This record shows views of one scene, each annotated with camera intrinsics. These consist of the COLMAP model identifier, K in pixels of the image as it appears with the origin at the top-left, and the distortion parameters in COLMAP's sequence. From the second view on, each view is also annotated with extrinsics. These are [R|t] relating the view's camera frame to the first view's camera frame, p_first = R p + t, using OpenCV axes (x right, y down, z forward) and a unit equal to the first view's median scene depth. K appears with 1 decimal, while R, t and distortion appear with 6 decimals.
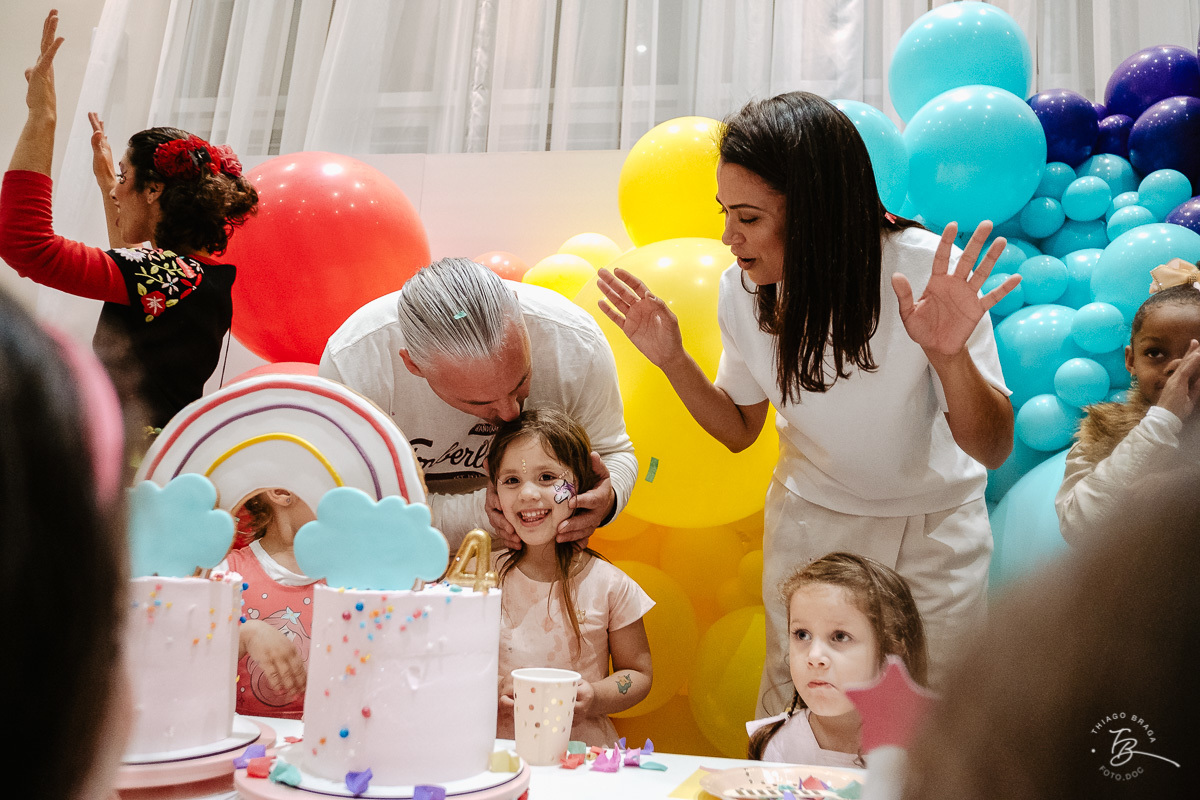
lens RADIAL K [[932.9, 0, 605.1], [0, 932.9, 395.6], [0, 0, 1]] dist [-0.014722, 0.002040]
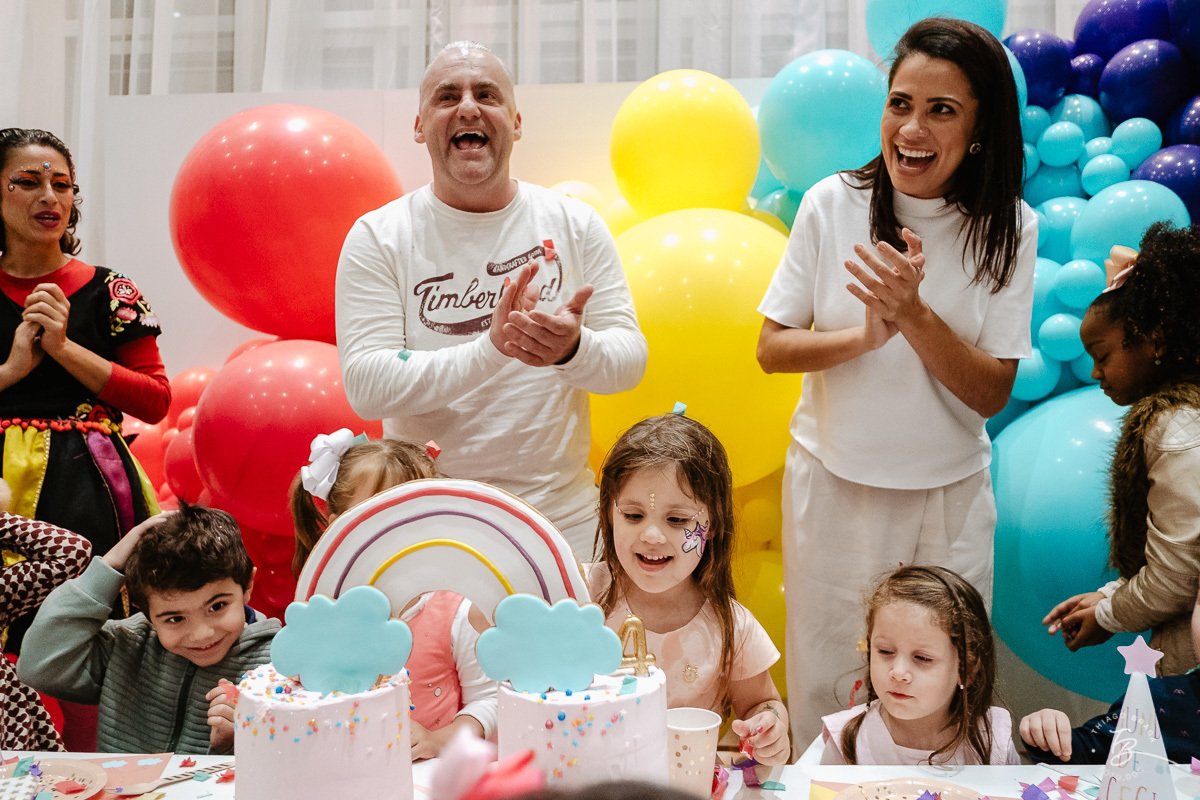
lens RADIAL K [[932.9, 0, 605.1], [0, 932.9, 395.6], [0, 0, 1]] dist [-0.014722, 0.002040]
pose [[0.993477, -0.052887, 0.101030, -0.230303], [0.037357, 0.988003, 0.149849, -0.231903], [-0.107743, -0.145098, 0.983534, -0.016086]]
